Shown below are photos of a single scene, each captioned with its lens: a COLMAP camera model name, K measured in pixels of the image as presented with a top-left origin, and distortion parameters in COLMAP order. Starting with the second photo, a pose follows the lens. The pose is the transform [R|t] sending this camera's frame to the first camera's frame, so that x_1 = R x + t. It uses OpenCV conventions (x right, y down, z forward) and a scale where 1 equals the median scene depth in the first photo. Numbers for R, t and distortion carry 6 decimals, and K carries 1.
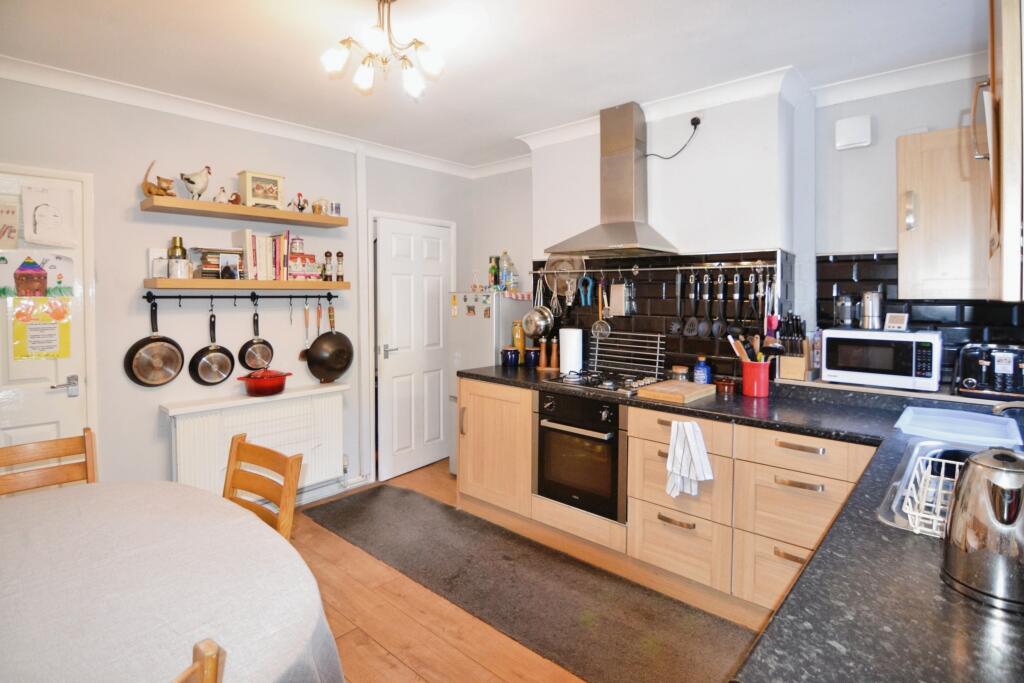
lens RADIAL K [[535.6, 0, 510.1], [0, 535.6, 295.4], [0, 0, 1]] dist [-0.003533, -0.000415]
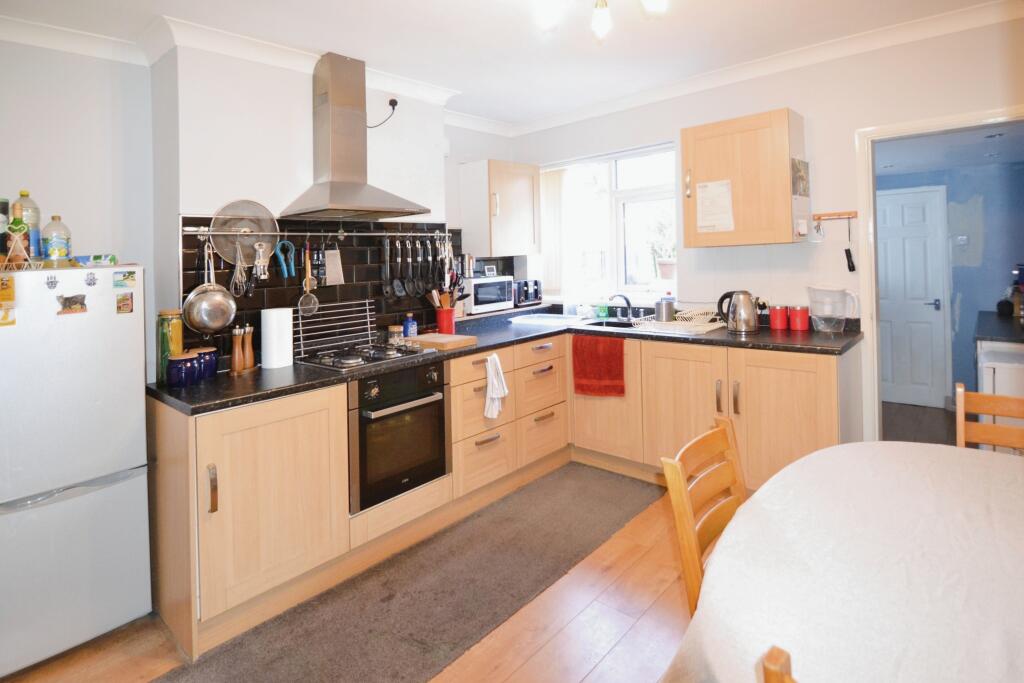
lens RADIAL K [[532.6, 0, 510.8], [0, 532.6, 249.0], [0, 0, 1]] dist [0.001788, -0.000073]
pose [[0.000375, 0.008372, 0.999965, -0.751367], [0.046954, 0.998862, -0.008381, -0.000753], [-0.998897, 0.046956, -0.000019, 0.764672]]
